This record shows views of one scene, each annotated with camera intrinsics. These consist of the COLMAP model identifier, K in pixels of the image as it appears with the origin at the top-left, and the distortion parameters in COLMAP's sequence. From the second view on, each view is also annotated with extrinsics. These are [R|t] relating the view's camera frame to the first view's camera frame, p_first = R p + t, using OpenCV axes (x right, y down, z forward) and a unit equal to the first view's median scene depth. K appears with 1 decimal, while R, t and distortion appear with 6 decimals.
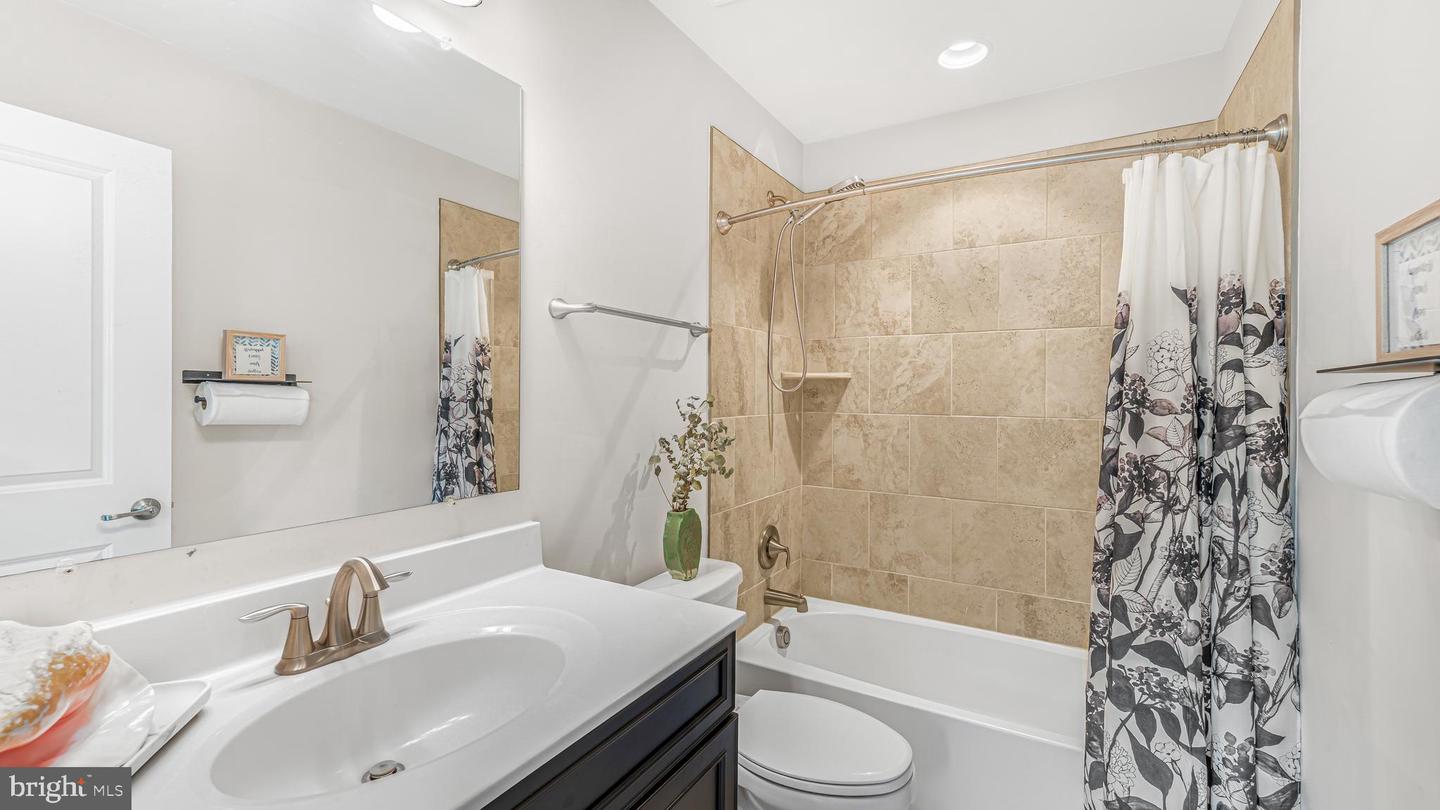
lens RADIAL K [[593.7, 0, 722.5], [0, 593.7, 395.5], [0, 0, 1]] dist [0.001624, 0.000053]
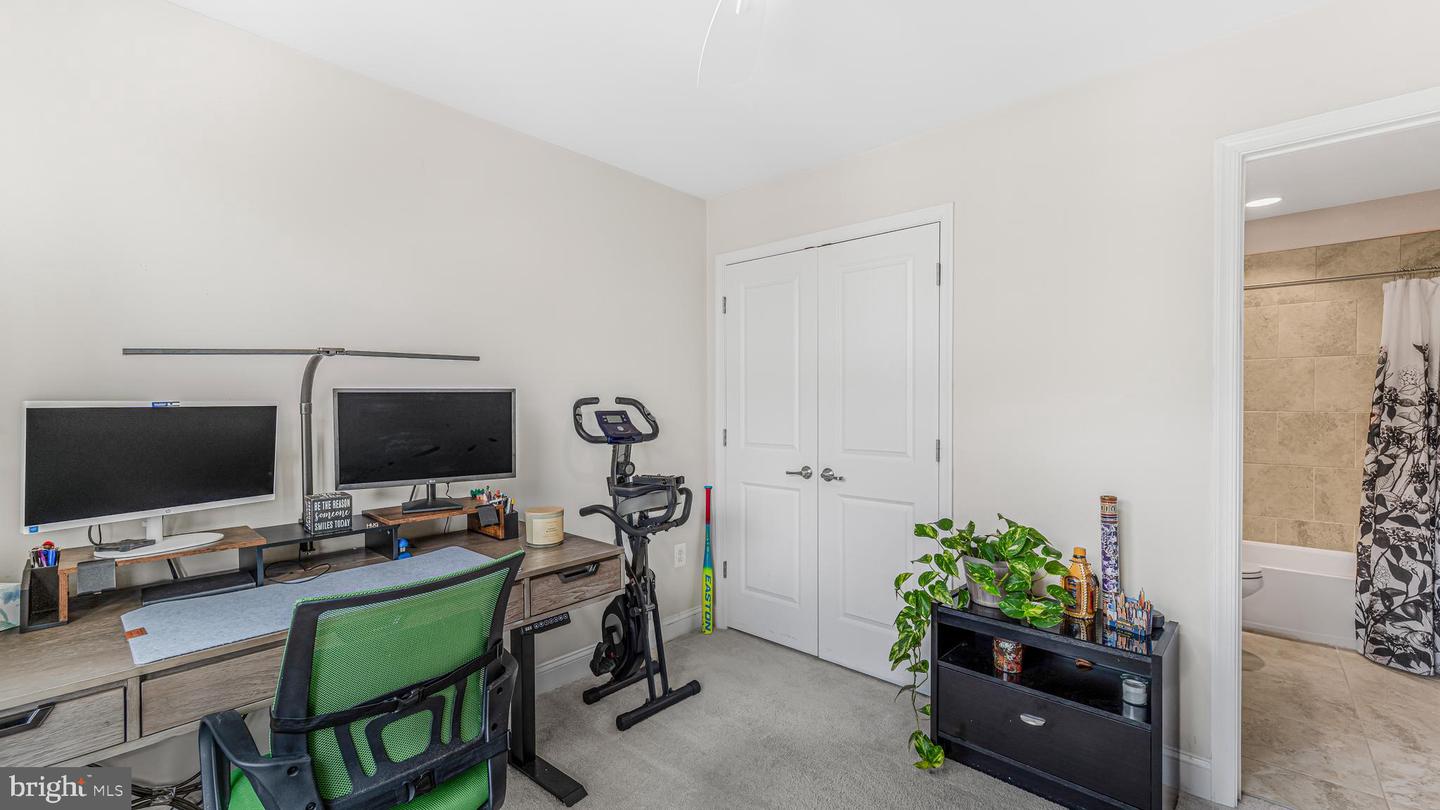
lens RADIAL K [[578.0, 0, 727.2], [0, 578.0, 411.4], [0, 0, 1]] dist [0.000816, 0.000131]
pose [[0.977784, -0.004902, -0.209558, -1.125265], [0.007877, 0.999880, 0.013365, 0.004441], [0.209467, -0.014719, 0.977705, -1.431434]]
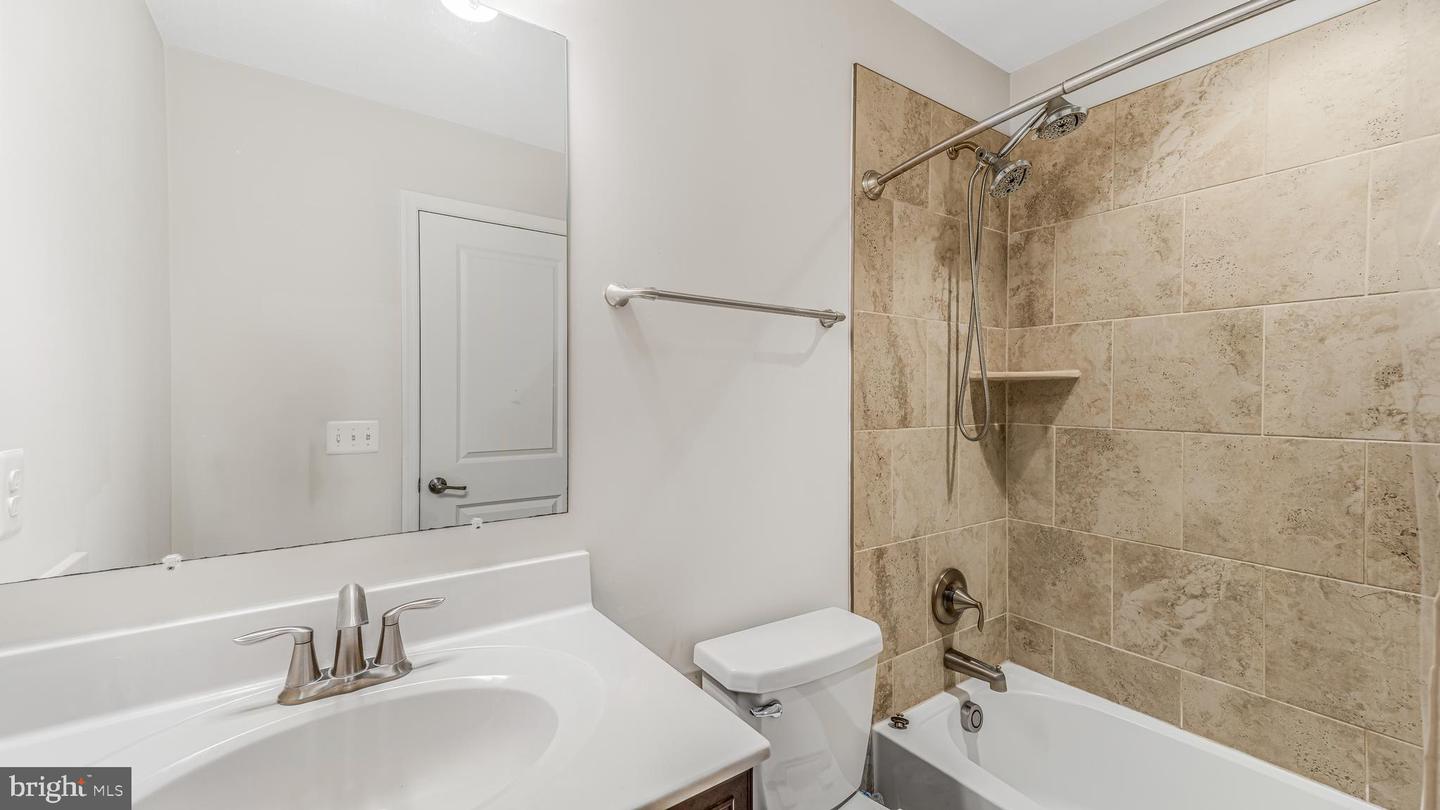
lens RADIAL K [[571.1, 0, 720.0], [0, 571.1, 405.0], [0, 0, 1]] dist [0.027663, 0.000095]
pose [[0.914490, -0.000595, -0.404608, 0.217206], [0.001960, 0.999994, 0.002961, 0.001197], [0.404603, -0.003501, 0.914486, 0.372210]]
